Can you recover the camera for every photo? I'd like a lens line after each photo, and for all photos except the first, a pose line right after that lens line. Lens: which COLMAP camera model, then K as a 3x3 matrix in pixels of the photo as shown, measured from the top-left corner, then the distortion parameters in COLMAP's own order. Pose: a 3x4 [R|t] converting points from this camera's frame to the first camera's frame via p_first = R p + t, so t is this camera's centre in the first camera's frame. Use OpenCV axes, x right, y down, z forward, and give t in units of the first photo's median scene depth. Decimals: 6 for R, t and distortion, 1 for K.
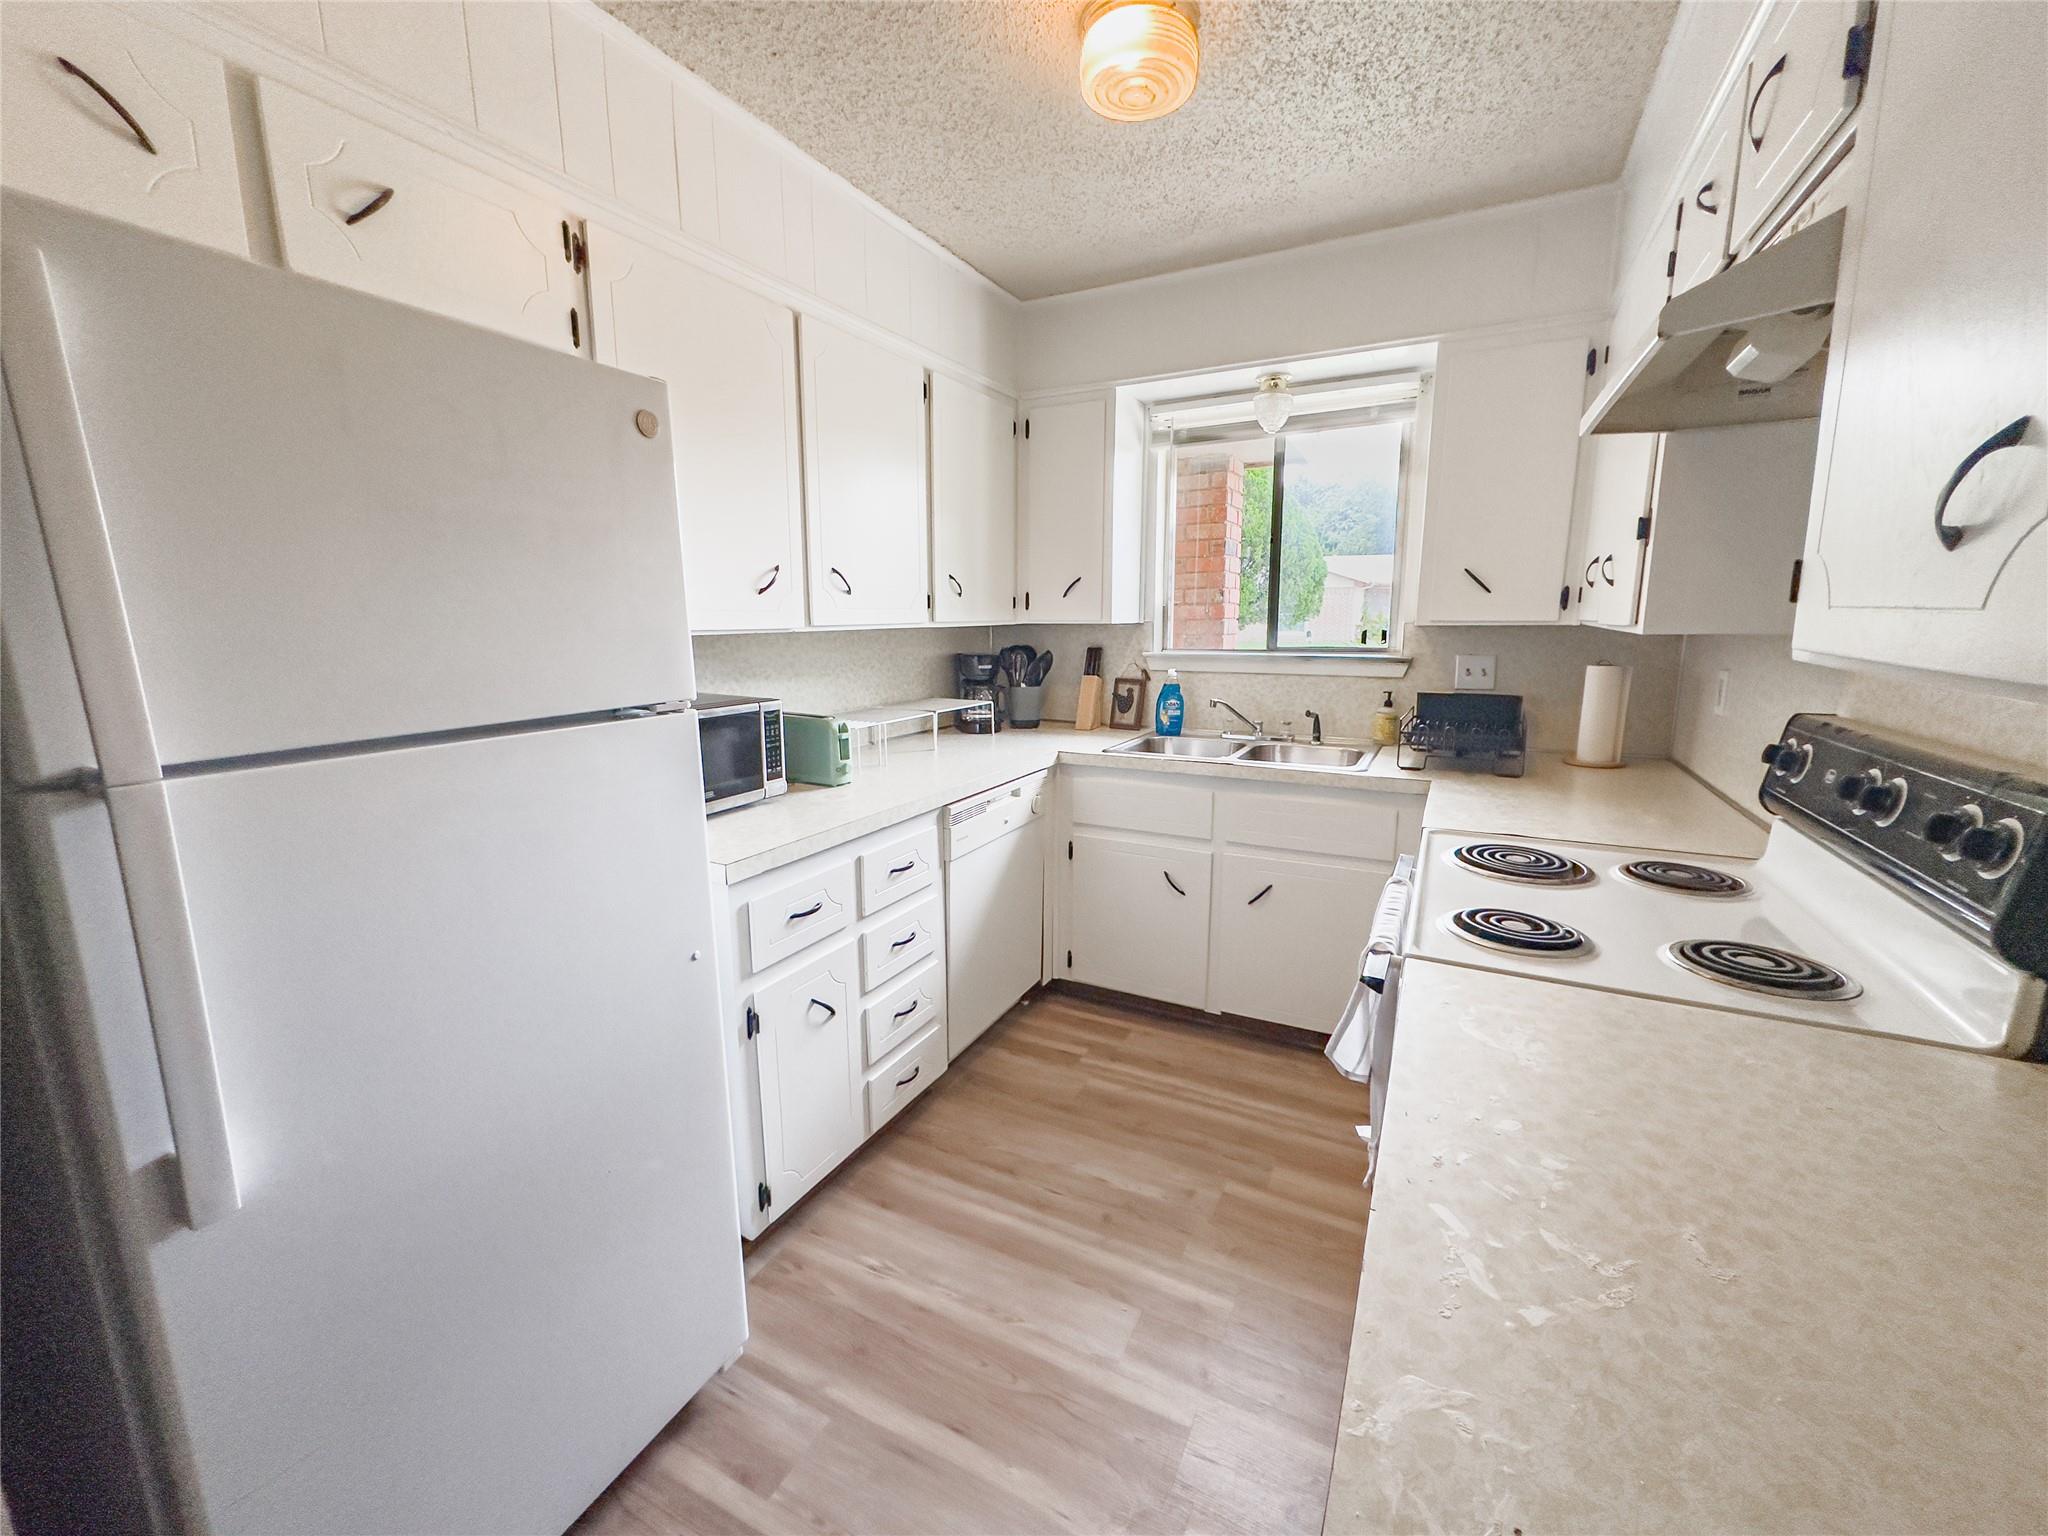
lens RADIAL K [[820.9, 0, 1032.3], [0, 820.9, 759.2], [0, 0, 1]] dist [0.002931, -0.000306]
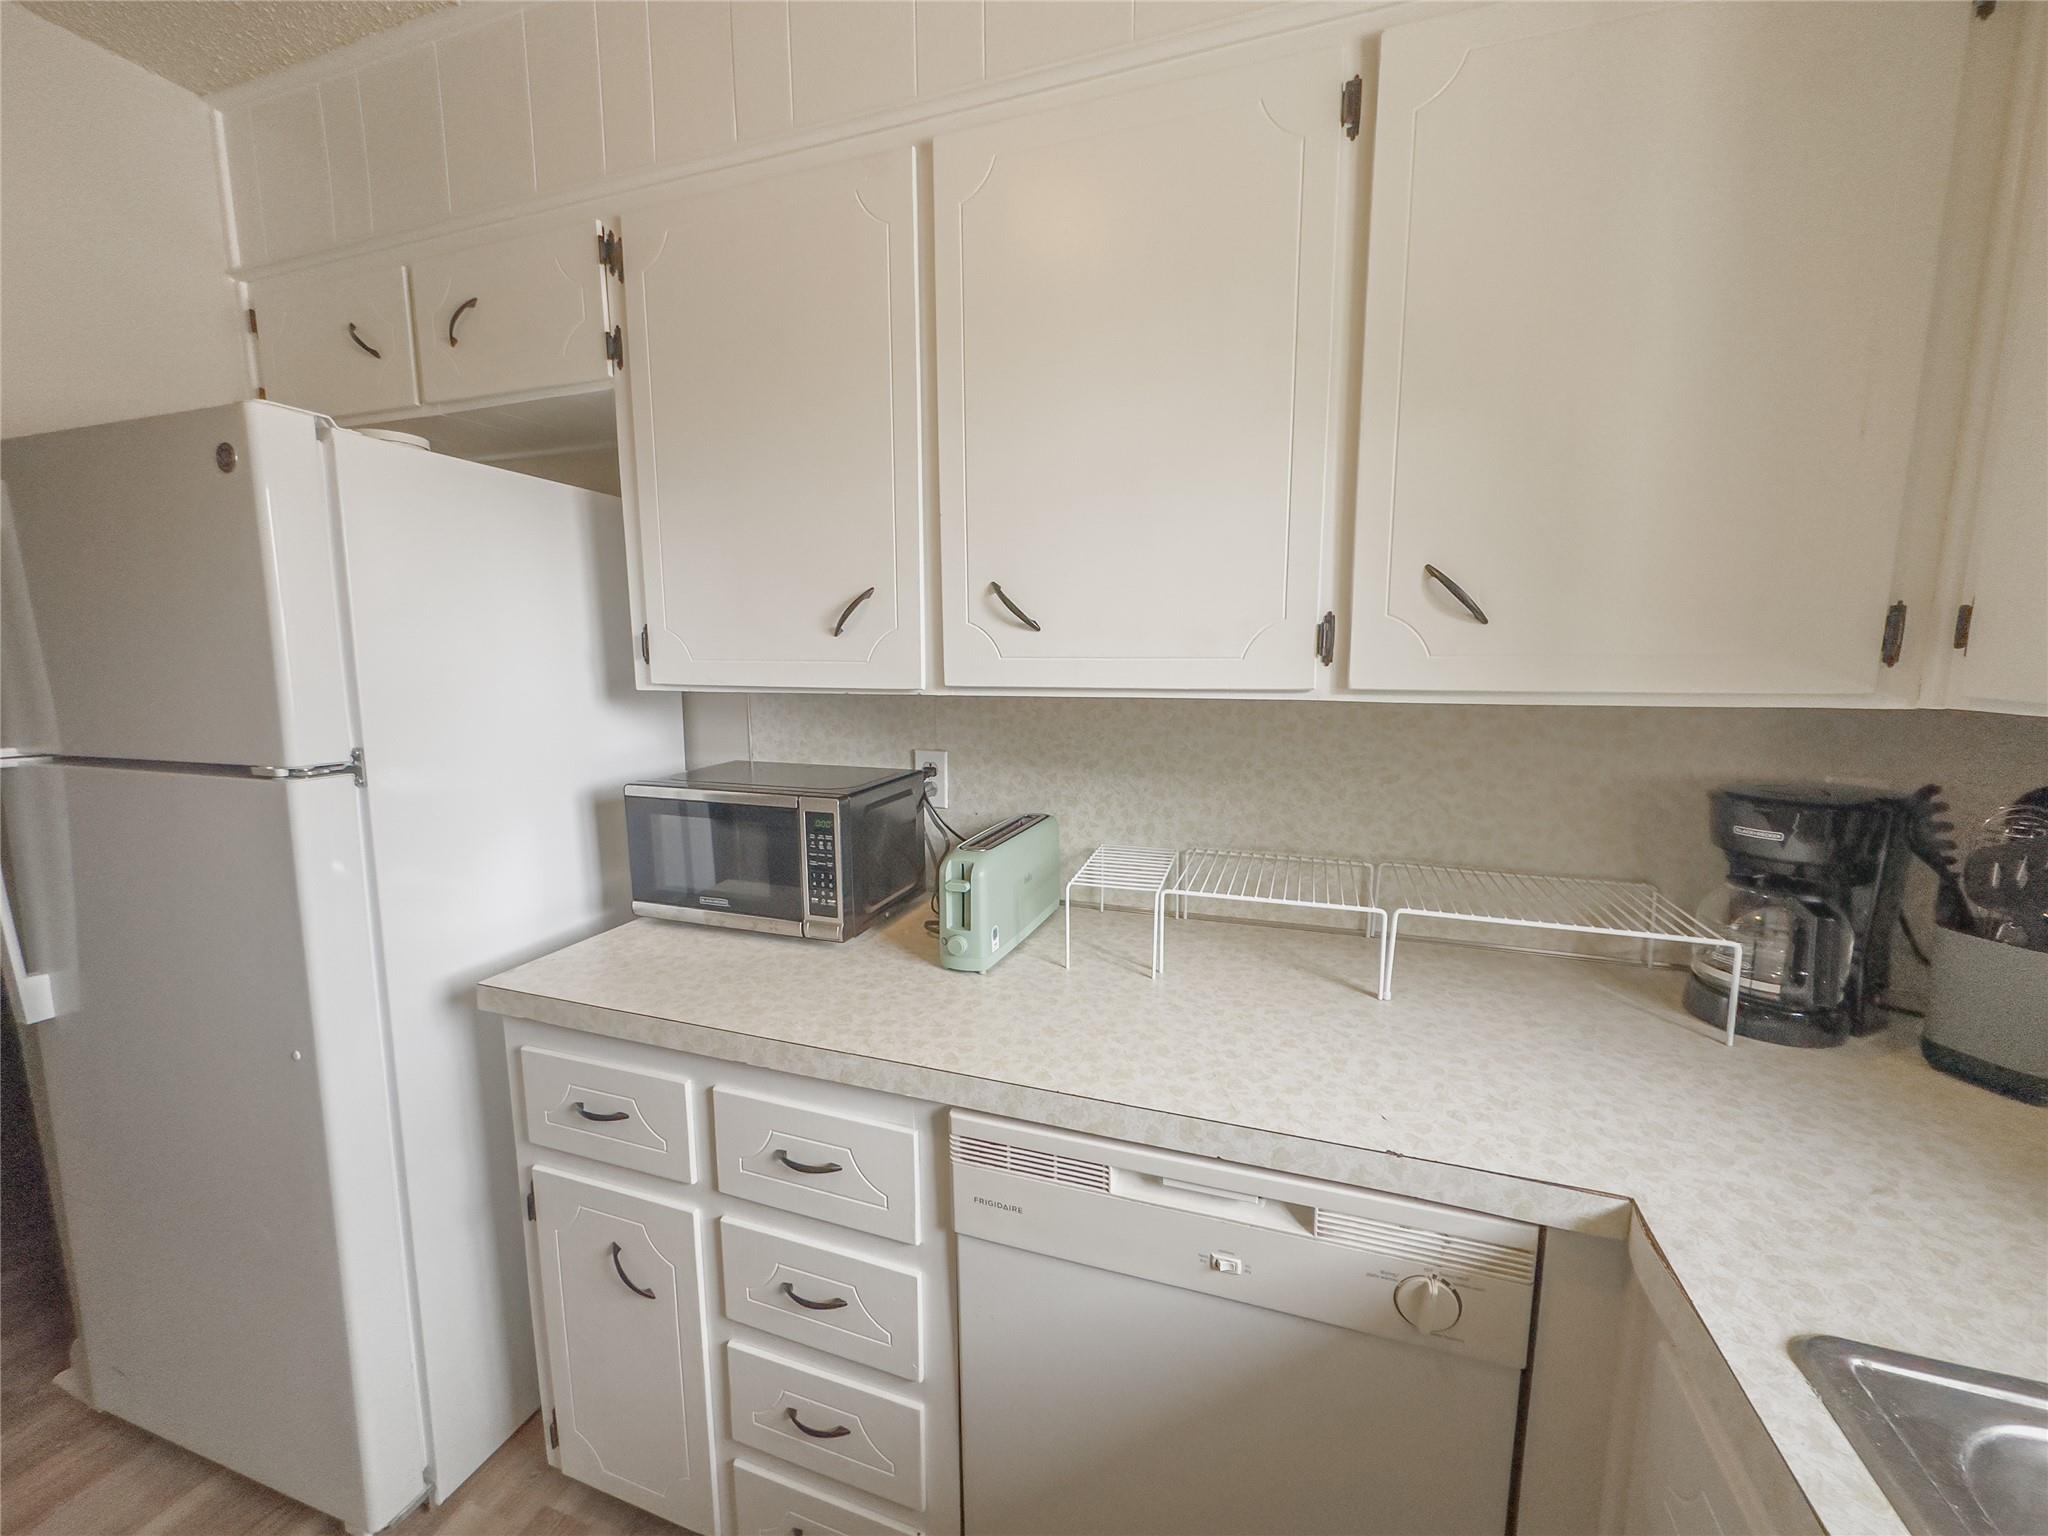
lens RADIAL K [[820.9, 0, 1033.6], [0, 820.9, 759.9], [0, 0, 1]] dist [0.002931, -0.000306]
pose [[0.141947, 0.130110, -0.981286, 0.238211], [-0.175489, 0.978929, 0.104412, -0.137576], [0.974194, 0.157384, 0.161789, 0.734135]]
